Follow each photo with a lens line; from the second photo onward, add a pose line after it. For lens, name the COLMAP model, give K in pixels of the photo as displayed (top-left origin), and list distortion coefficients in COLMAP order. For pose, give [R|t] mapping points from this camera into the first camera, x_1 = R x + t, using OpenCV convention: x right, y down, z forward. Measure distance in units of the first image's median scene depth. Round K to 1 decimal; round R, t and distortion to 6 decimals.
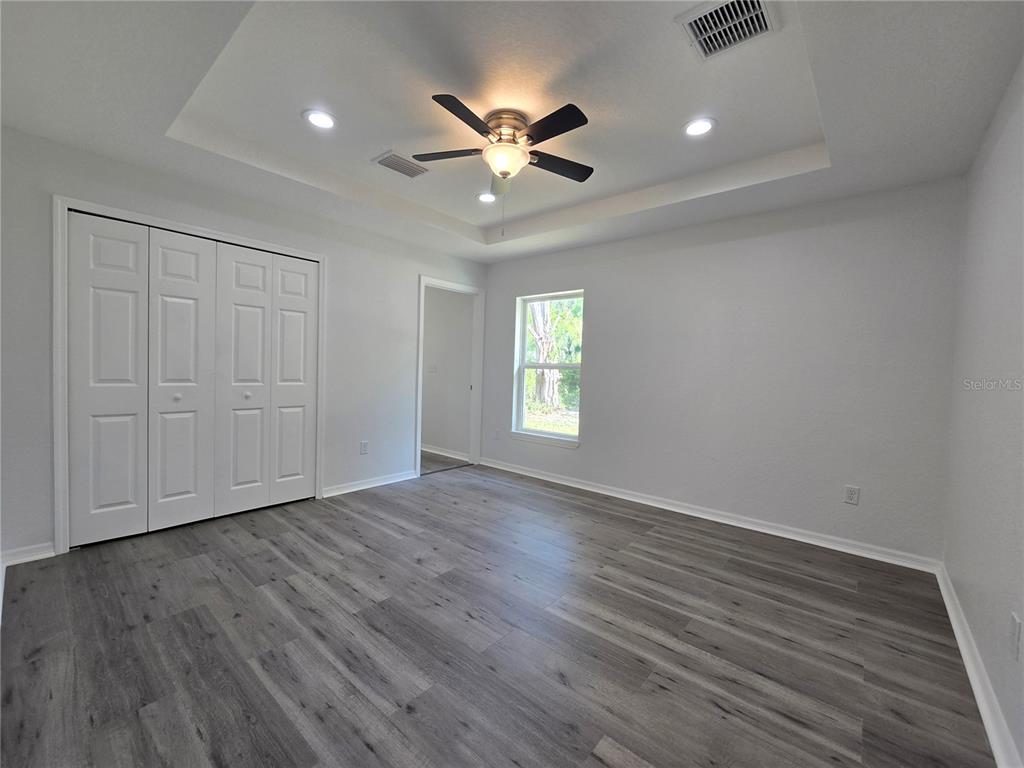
lens RADIAL K [[422.7, 0, 513.0], [0, 422.7, 379.2], [0, 0, 1]] dist [-0.003406, 0.000303]
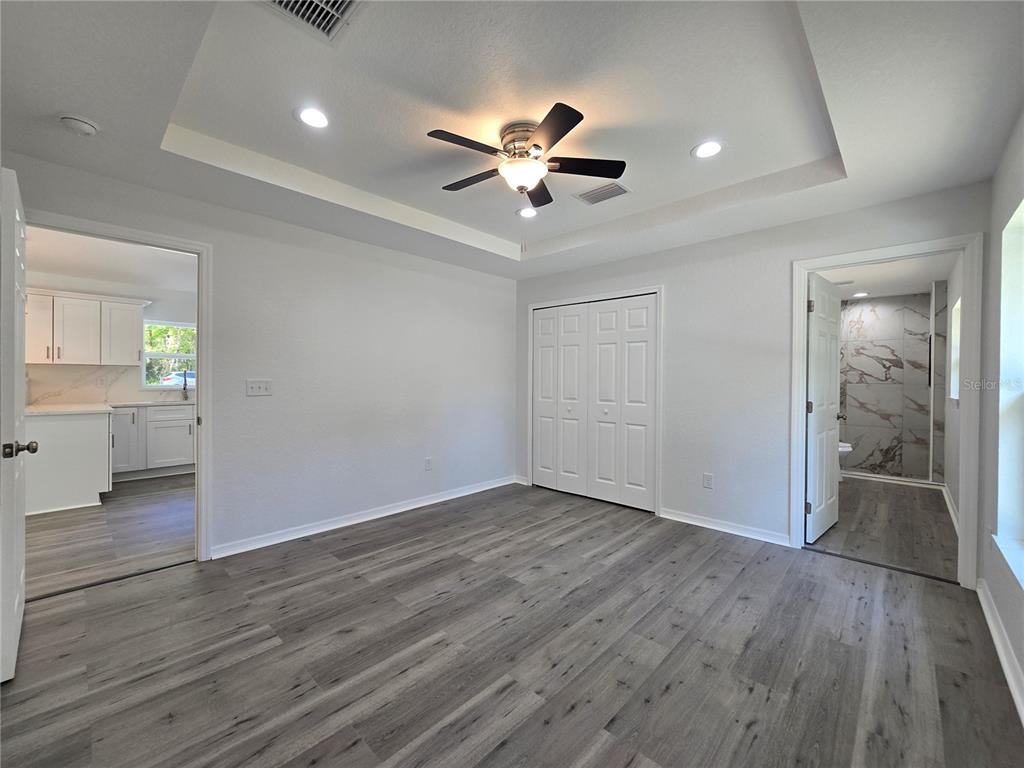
lens RADIAL K [[422.7, 0, 513.0], [0, 422.7, 379.2], [0, 0, 1]] dist [-0.003406, 0.000303]
pose [[-0.047364, -0.028583, -0.998469, 0.903631], [-0.035410, 0.999010, -0.026919, -0.021809], [0.998250, 0.034081, -0.048330, 1.003987]]
